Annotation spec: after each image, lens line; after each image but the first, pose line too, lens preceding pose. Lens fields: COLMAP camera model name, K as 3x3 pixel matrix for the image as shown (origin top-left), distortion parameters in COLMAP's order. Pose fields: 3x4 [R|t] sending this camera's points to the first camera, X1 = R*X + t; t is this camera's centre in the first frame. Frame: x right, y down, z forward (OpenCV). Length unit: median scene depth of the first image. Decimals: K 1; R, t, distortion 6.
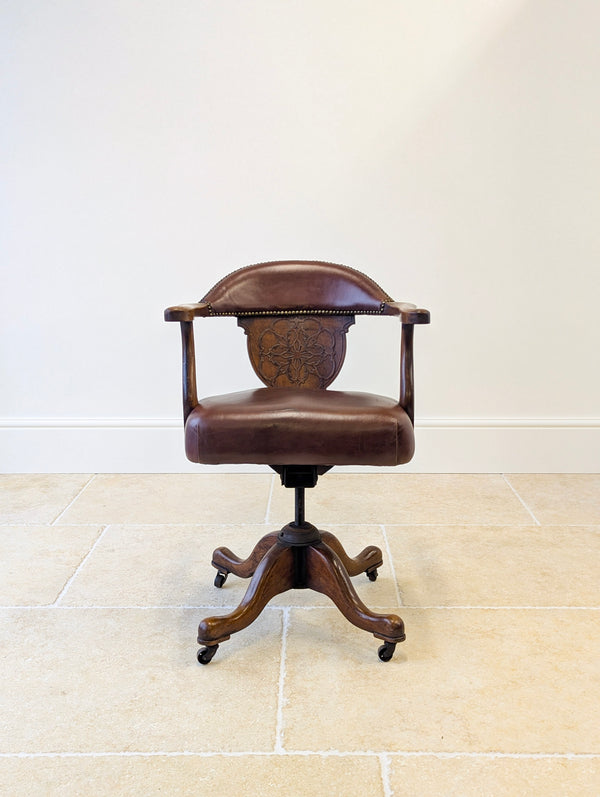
lens RADIAL K [[849.9, 0, 298.5], [0, 849.9, 361.1], [0, 0, 1]] dist [0.007249, 0.003005]
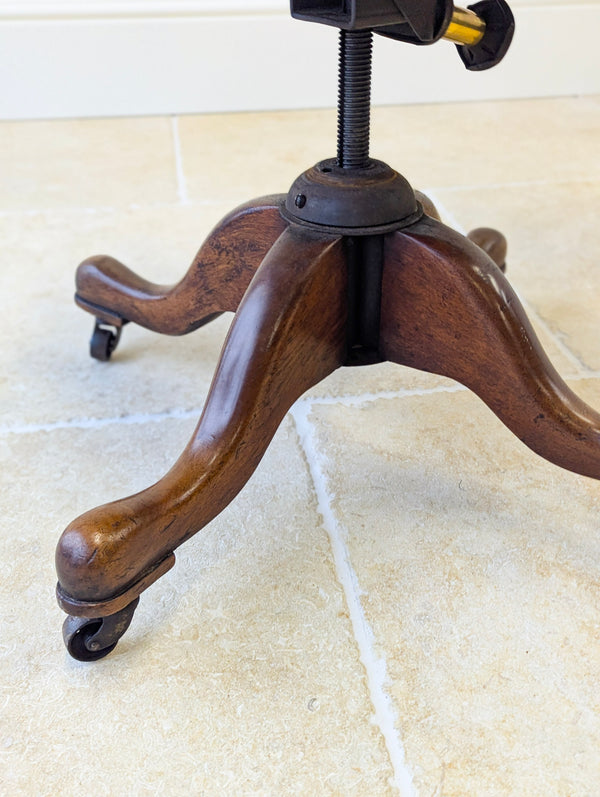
lens RADIAL K [[852.8, 0, 306.2], [0, 852.8, 375.1], [0, 0, 1]] dist [0.016769, -0.023632]
pose [[0.983832, -0.090093, 0.154785, -0.074468], [0.029465, 0.933906, 0.356302, 0.161661], [-0.176655, -0.345981, 0.921461, 0.734230]]
